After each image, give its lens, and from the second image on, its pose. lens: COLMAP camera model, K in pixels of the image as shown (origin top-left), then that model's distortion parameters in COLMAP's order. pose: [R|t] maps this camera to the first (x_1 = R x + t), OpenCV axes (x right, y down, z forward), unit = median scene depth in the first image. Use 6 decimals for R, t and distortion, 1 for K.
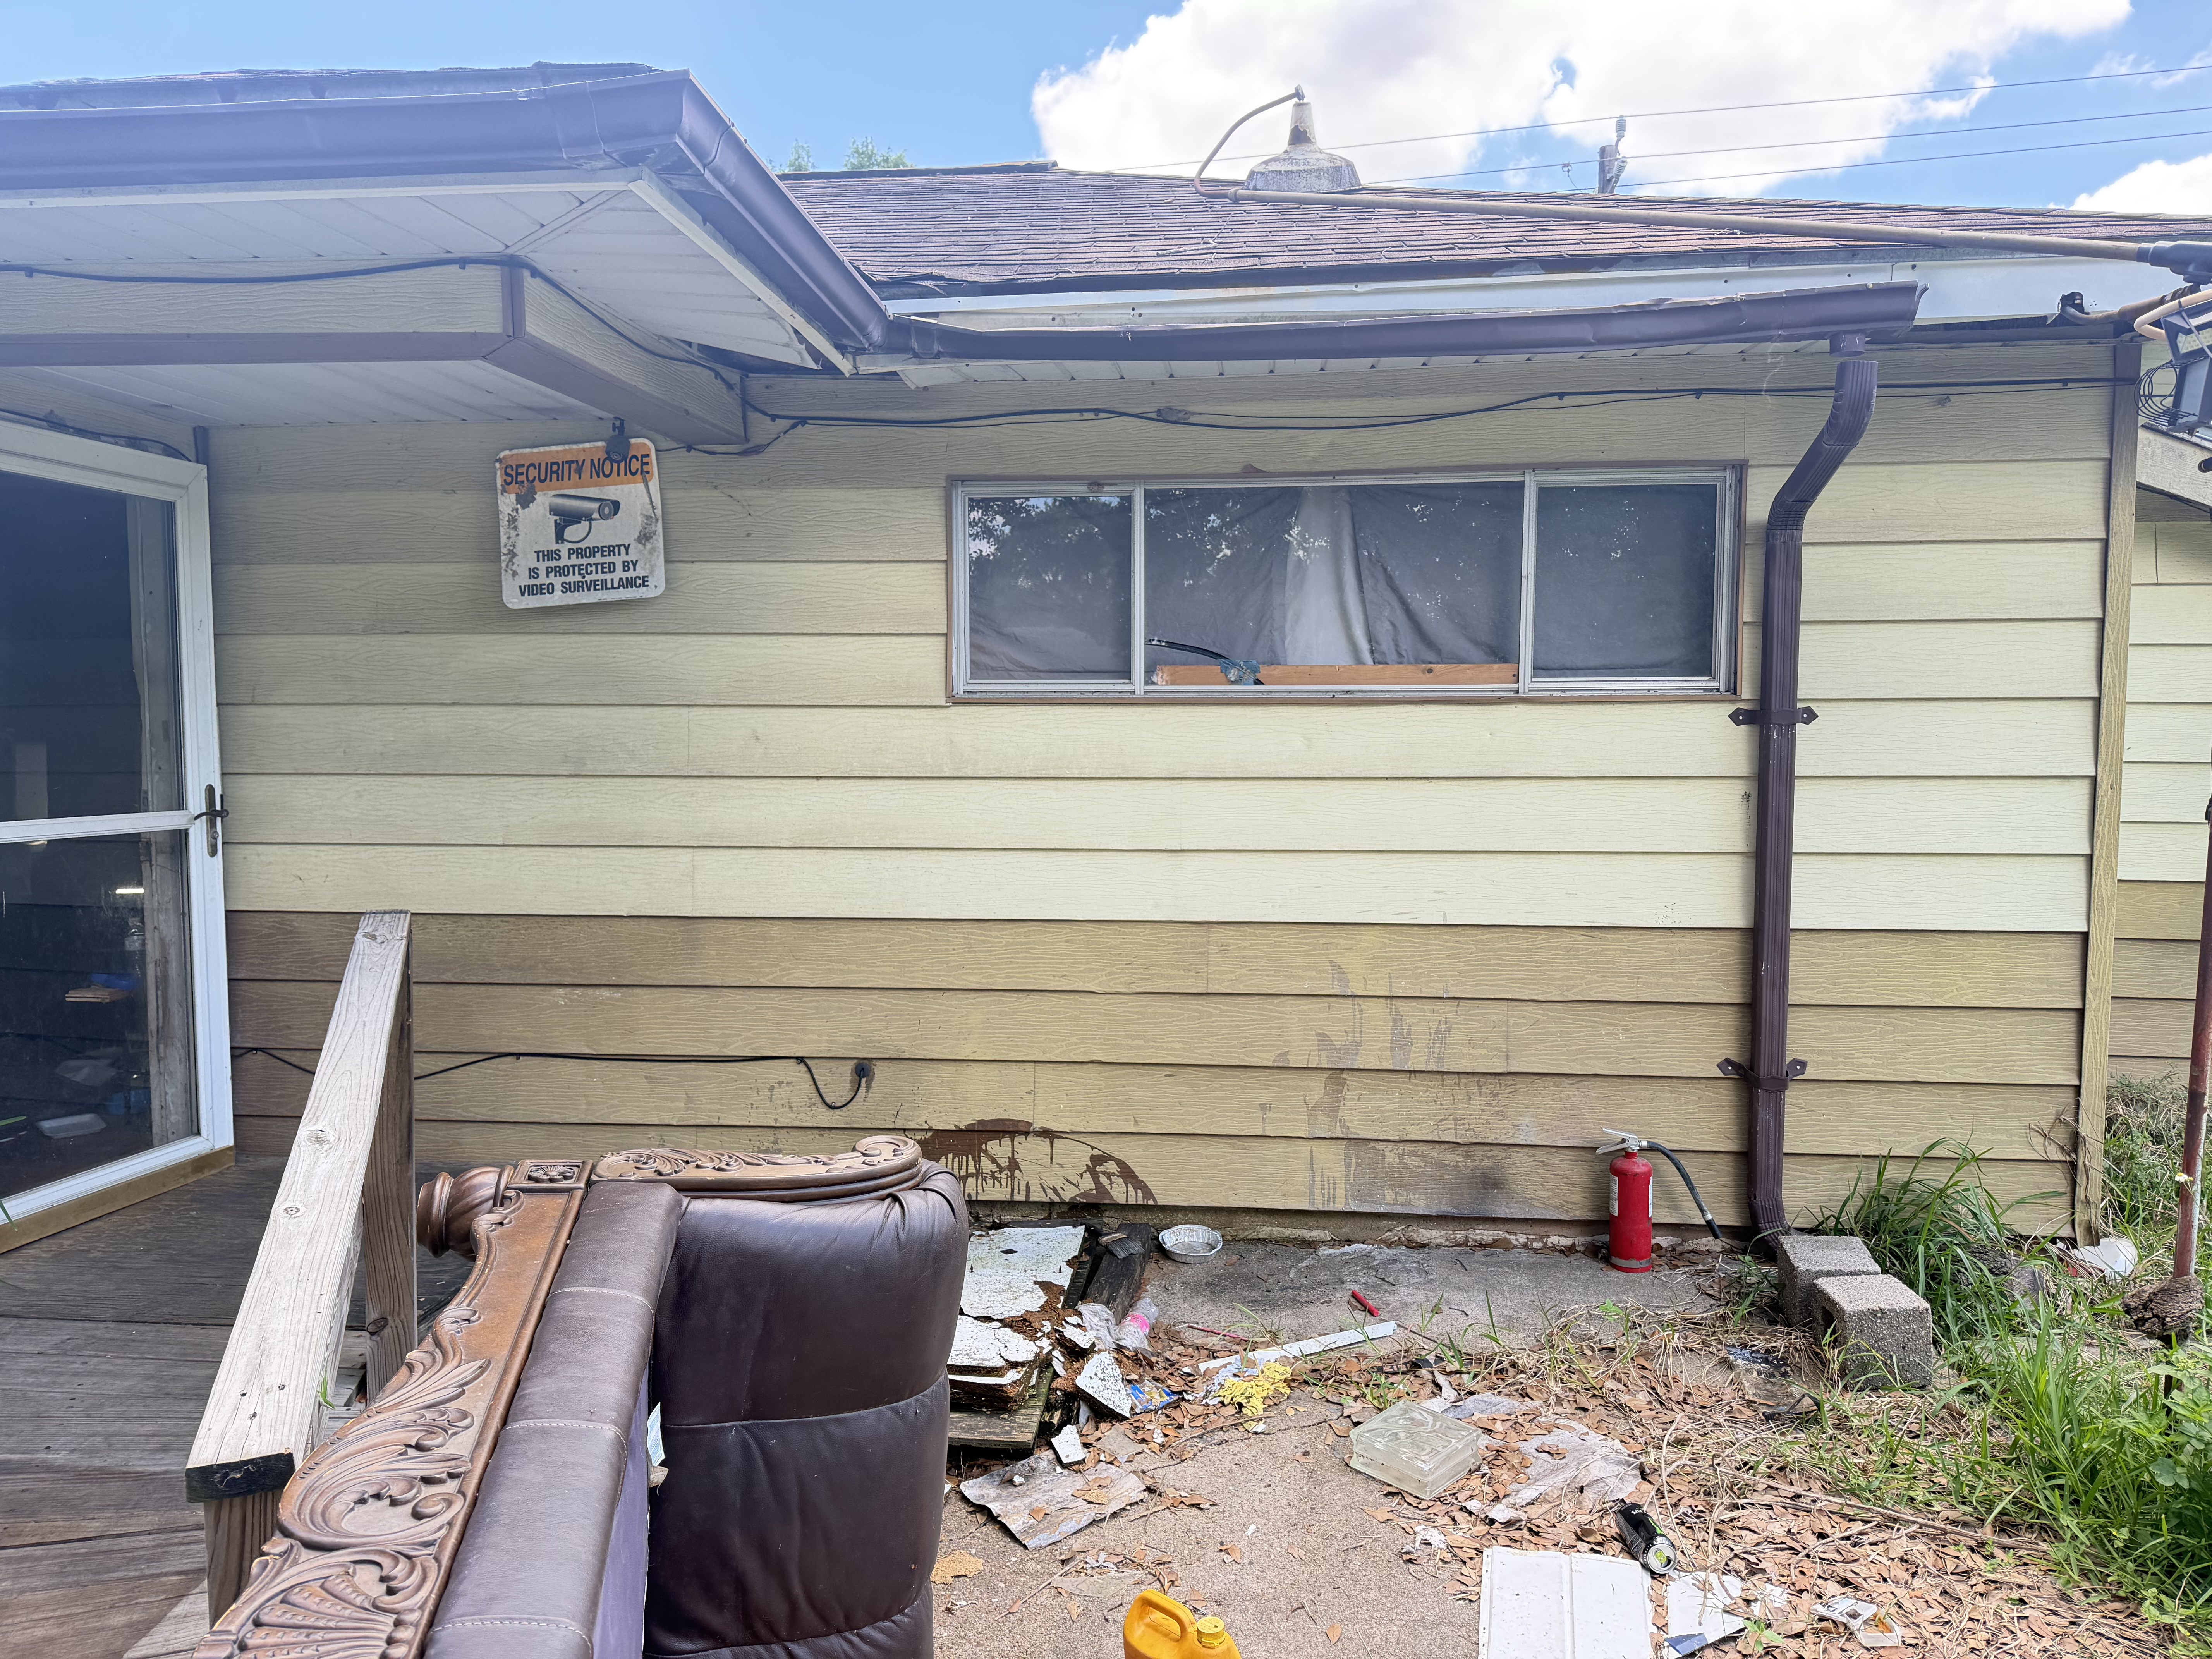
lens RADIAL K [[1532.3, 0, 1103.9], [0, 1532.3, 907.9], [0, 0, 1]] dist [0.042245, 0.000337]
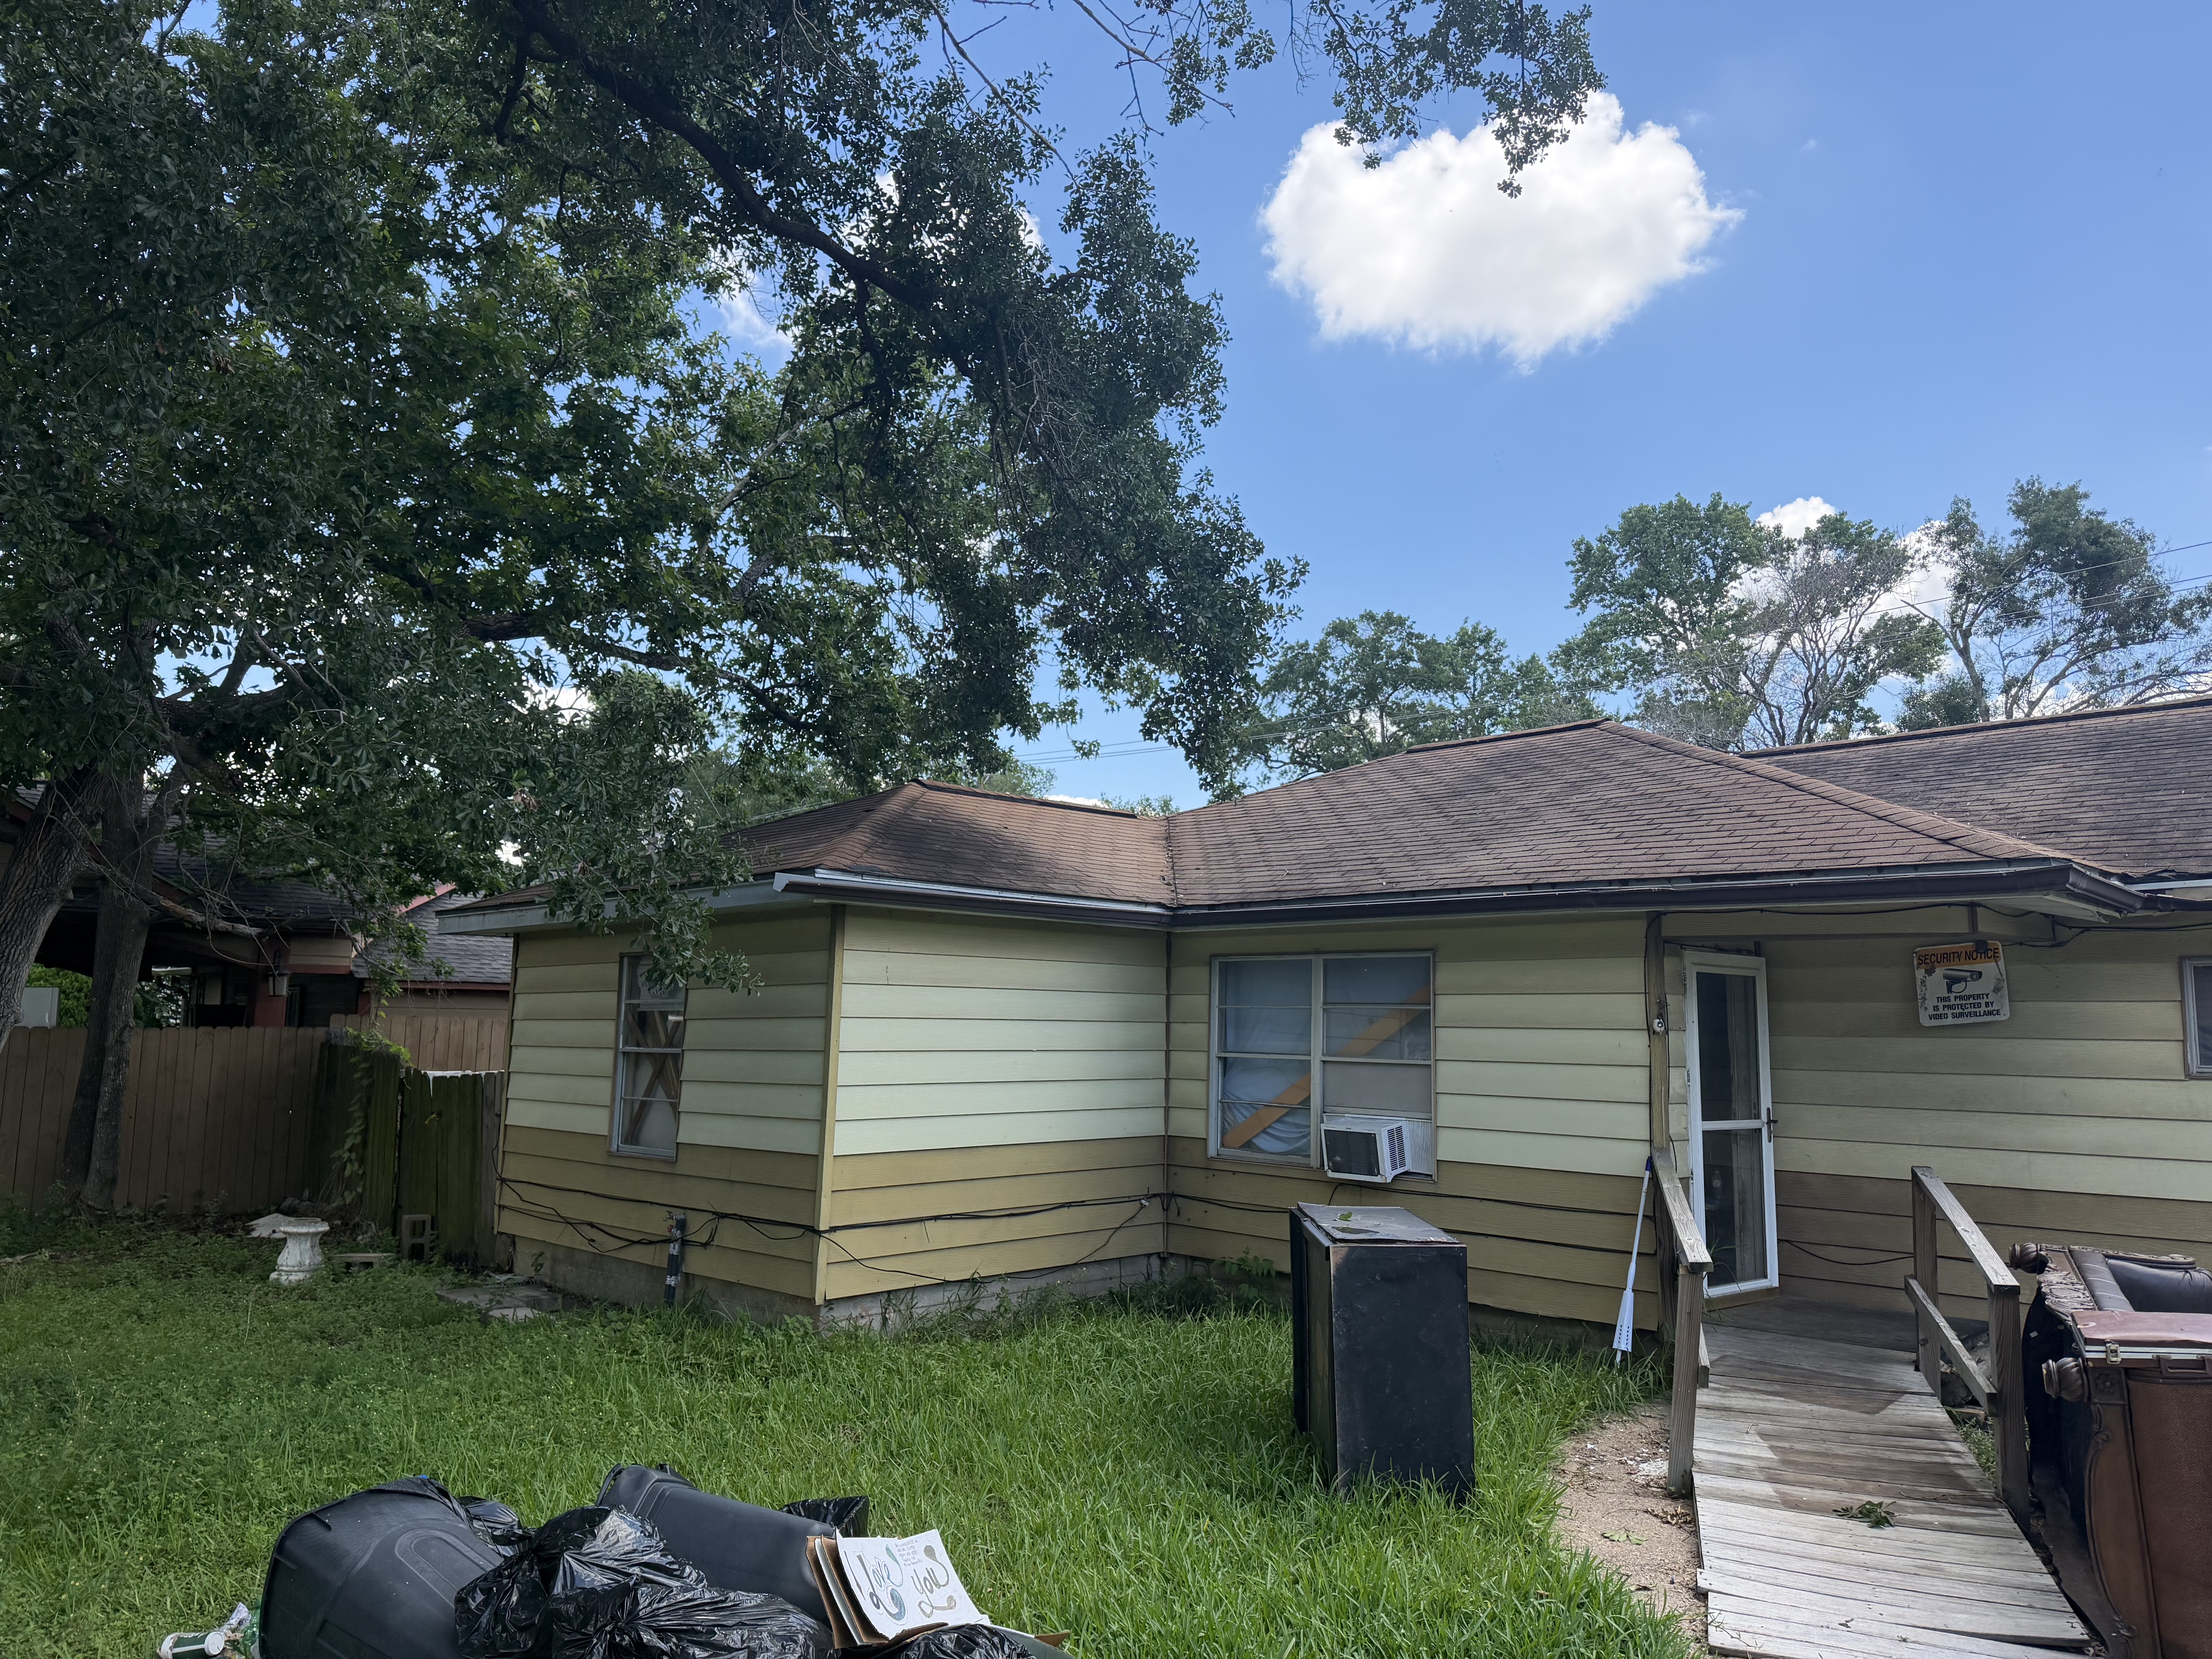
lens RADIAL K [[1535.1, 0, 1131.9], [0, 1535.1, 846.5], [0, 0, 1]] dist [0.040232, -0.054852]
pose [[0.780108, -0.065844, -0.622170, 0.081523], [-0.087042, 0.973354, -0.212147, 0.097497], [0.619560, 0.219652, 0.753590, -1.218874]]
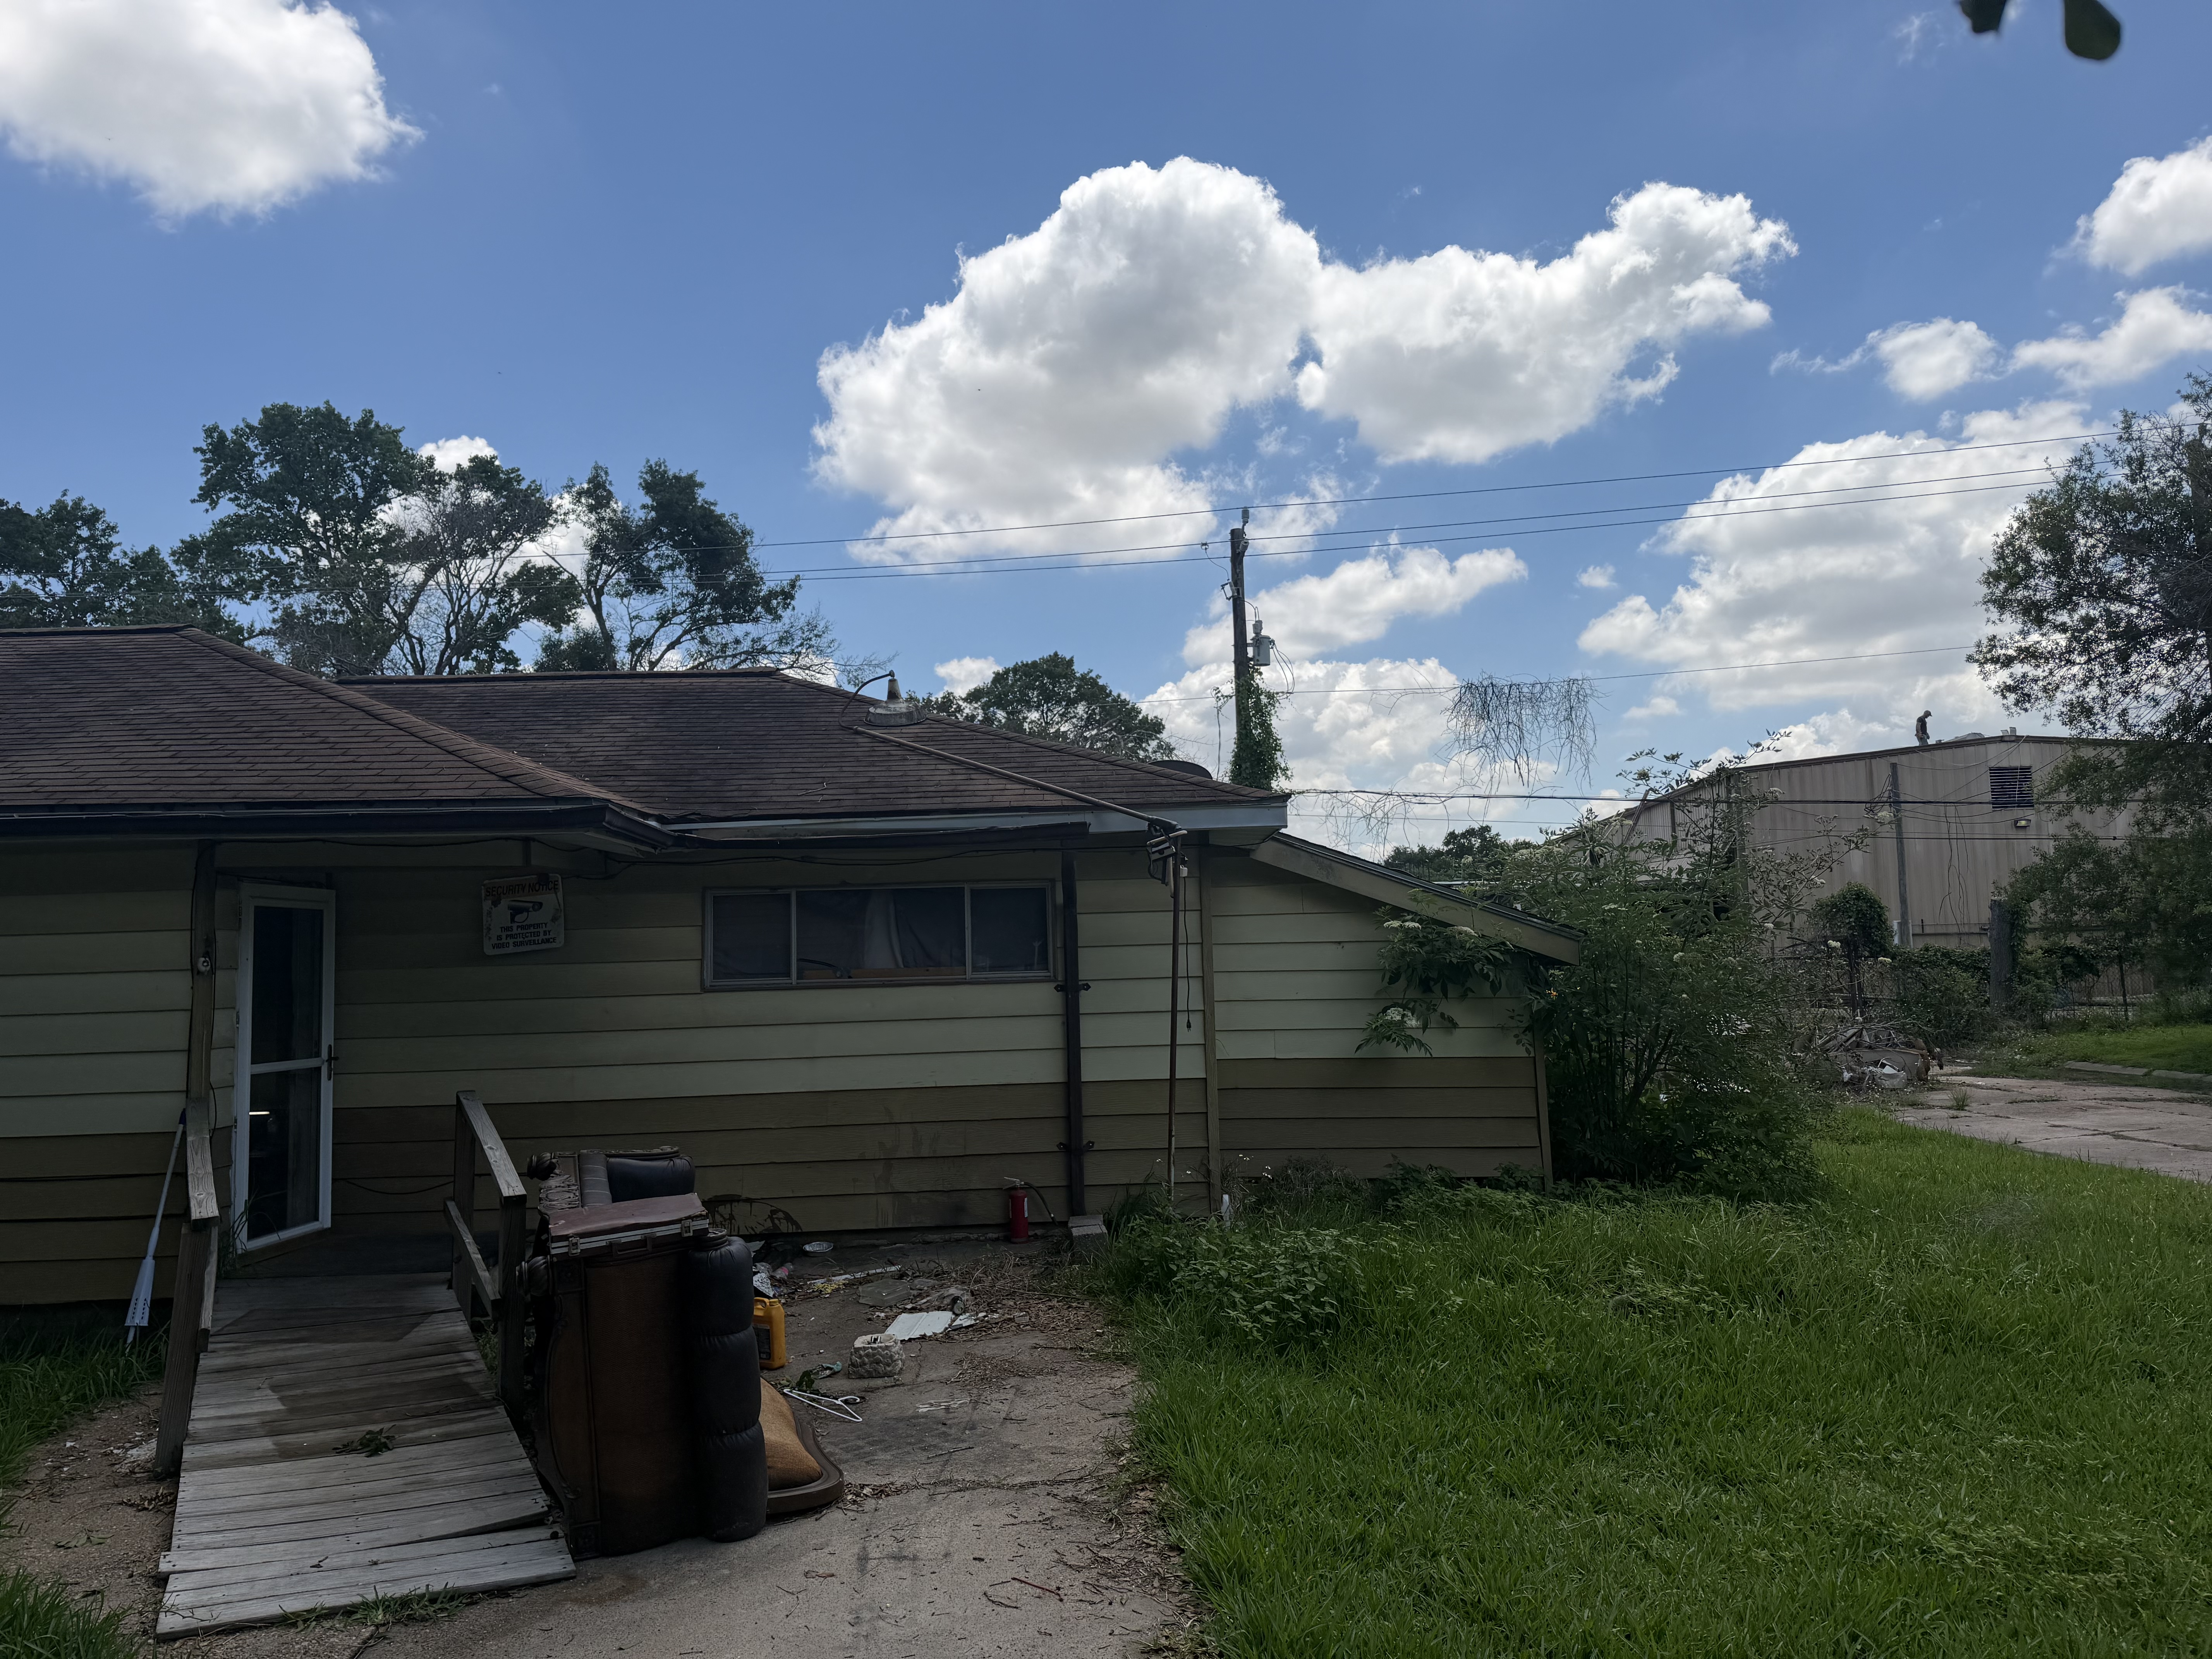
lens RADIAL K [[1522.4, 0, 1106.0], [0, 1522.4, 829.5], [0, 0, 1]] dist [0.038819, -0.051943]
pose [[0.990195, -0.017084, 0.138644, 0.164904], [0.044825, 0.978867, -0.199526, 0.093226], [-0.132306, 0.203784, 0.970035, -1.170813]]
